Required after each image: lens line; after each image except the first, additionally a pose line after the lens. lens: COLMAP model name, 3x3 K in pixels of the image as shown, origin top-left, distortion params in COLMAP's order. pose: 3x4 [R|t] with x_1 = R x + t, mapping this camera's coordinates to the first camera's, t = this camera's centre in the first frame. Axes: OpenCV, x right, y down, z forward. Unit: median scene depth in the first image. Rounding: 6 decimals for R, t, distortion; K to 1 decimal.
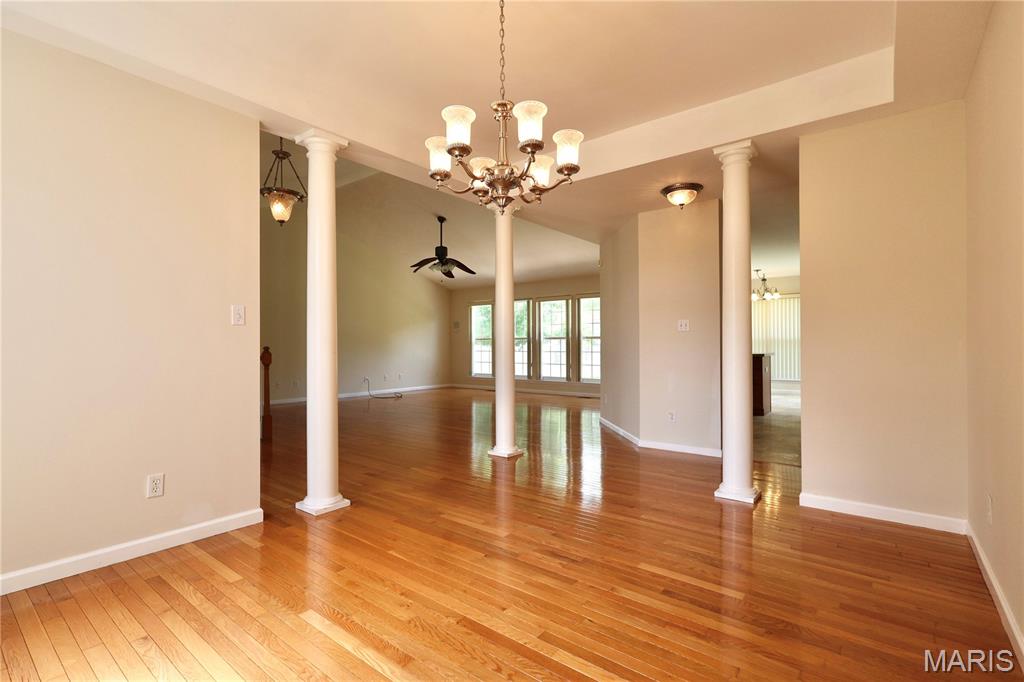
lens RADIAL K [[473.2, 0, 513.0], [0, 473.2, 343.9], [0, 0, 1]] dist [-0.003373, 0.001423]
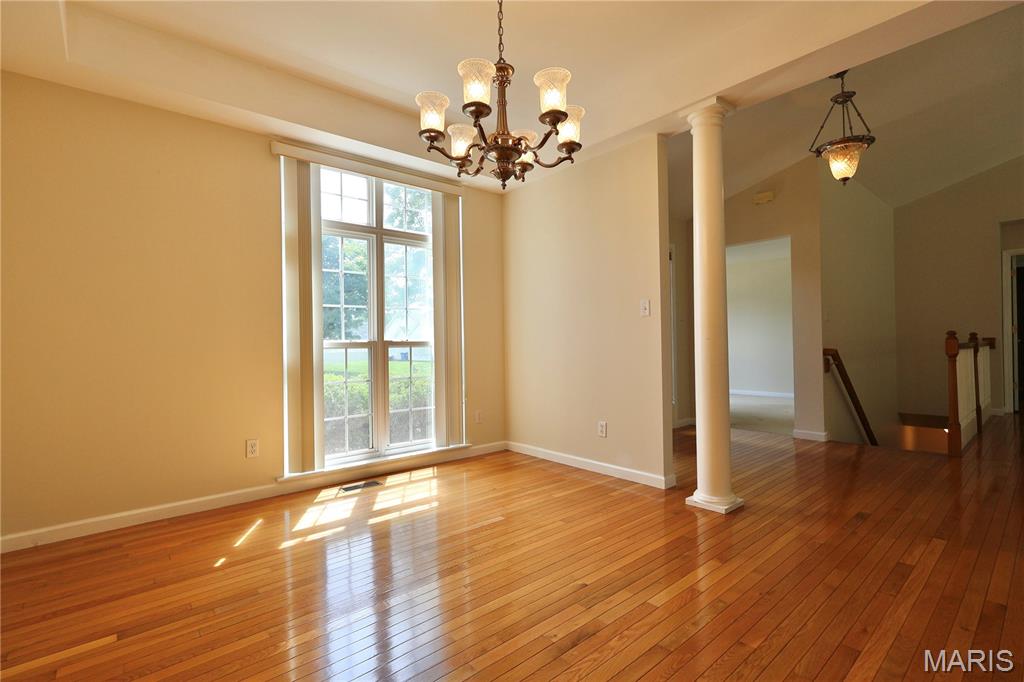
lens RADIAL K [[473.2, 0, 511.1], [0, 473.2, 340.9], [0, 0, 1]] dist [-0.003373, 0.001423]
pose [[-0.195871, 0.002430, -0.980627, 0.768346], [0.020412, 0.999790, -0.001600, 0.020651], [0.980417, -0.020329, -0.195879, 1.034785]]
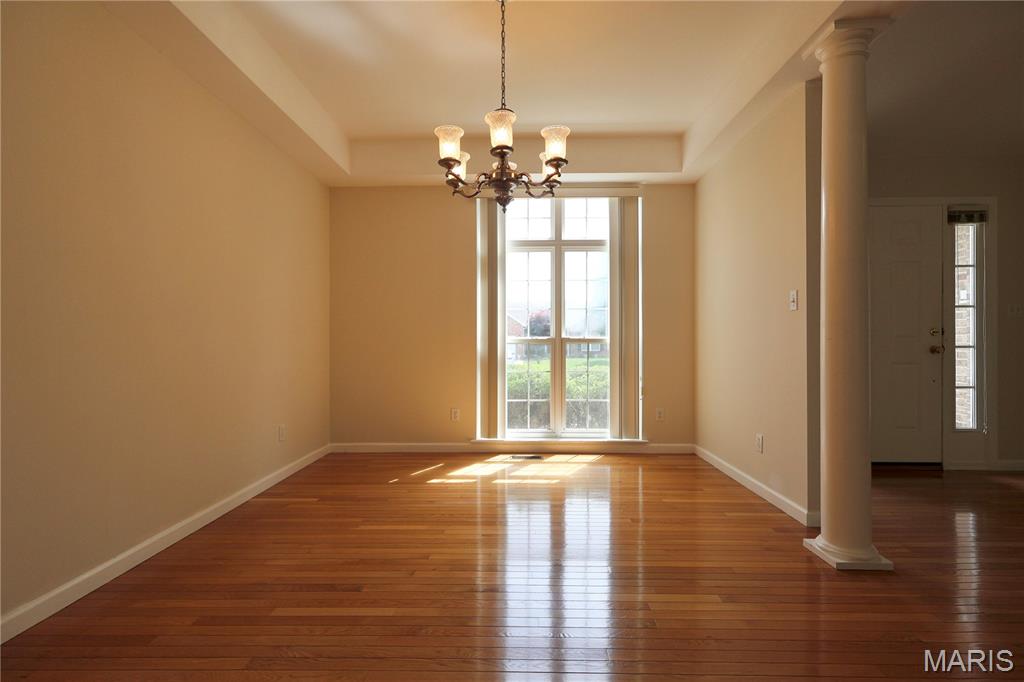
lens RADIAL K [[473.2, 0, 510.7], [0, 473.2, 341.5], [0, 0, 1]] dist [-0.003373, 0.001423]
pose [[-0.799533, 0.005590, -0.600596, 0.550810], [0.008185, 0.999965, -0.001588, 0.024347], [0.600566, -0.006186, -0.799551, 1.647166]]
